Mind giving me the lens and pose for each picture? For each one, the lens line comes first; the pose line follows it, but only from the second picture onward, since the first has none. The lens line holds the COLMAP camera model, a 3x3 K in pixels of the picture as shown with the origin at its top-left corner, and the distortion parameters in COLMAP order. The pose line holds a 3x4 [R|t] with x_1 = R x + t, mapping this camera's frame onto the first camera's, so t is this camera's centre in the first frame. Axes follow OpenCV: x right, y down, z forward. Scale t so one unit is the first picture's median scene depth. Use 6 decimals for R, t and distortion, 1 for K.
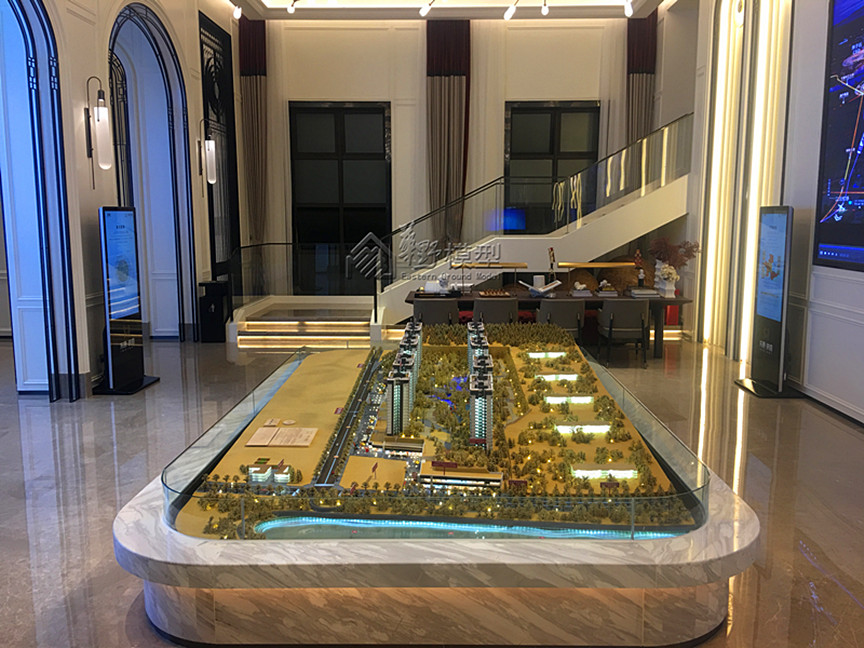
lens RADIAL K [[729.7, 0, 435.1], [0, 729.7, 310.0], [0, 0, 1]] dist [0.083746, -0.075071]
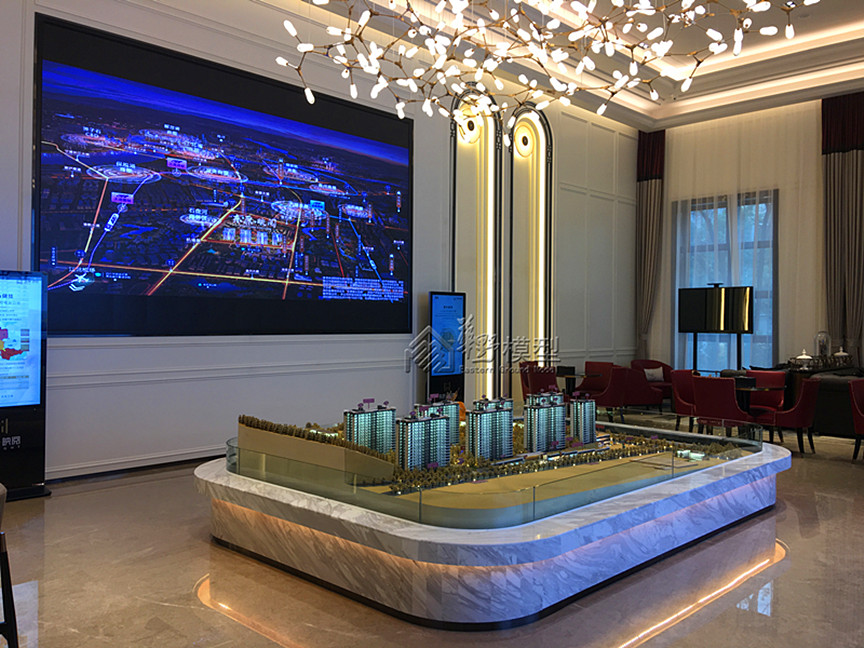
lens RADIAL K [[729.7, 0, 437.5], [0, 729.7, 323.9], [0, 0, 1]] dist [0.083746, -0.075071]
pose [[-0.726673, -0.007997, 0.686937, -0.787810], [0.082459, 0.991688, 0.098774, -0.207934], [-0.682016, 0.128421, -0.719974, 2.160913]]
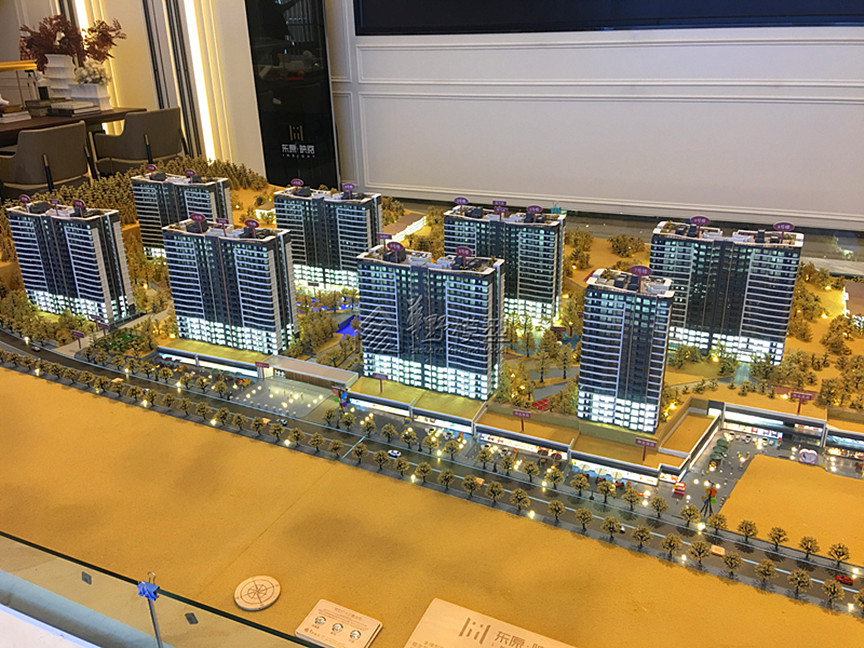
lens RADIAL K [[729.7, 0, 430.4], [0, 729.7, 322.2], [0, 0, 1]] dist [0.083746, -0.075071]
pose [[0.407918, -0.355571, 0.840935, -0.421916], [0.144317, 0.934581, 0.325162, -0.030370], [-0.901541, -0.011279, 0.432547, 0.936513]]
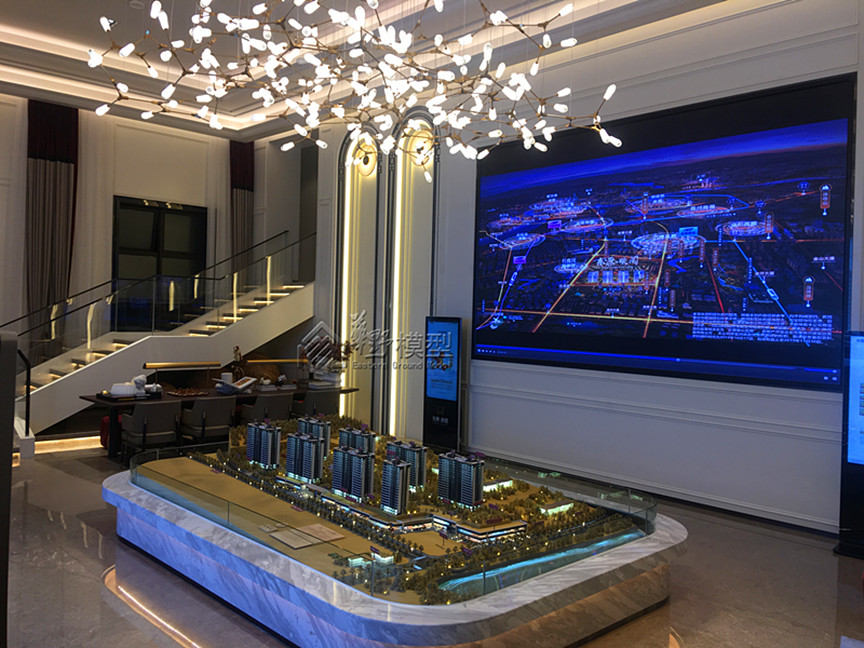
lens RADIAL K [[729.7, 0, 433.3], [0, 729.7, 321.7], [0, 0, 1]] dist [0.083746, -0.075071]
pose [[0.717385, 0.012188, 0.696571, -0.844786], [0.062001, 0.994763, -0.081258, -0.038016], [-0.693913, 0.101481, 0.712872, 0.086461]]
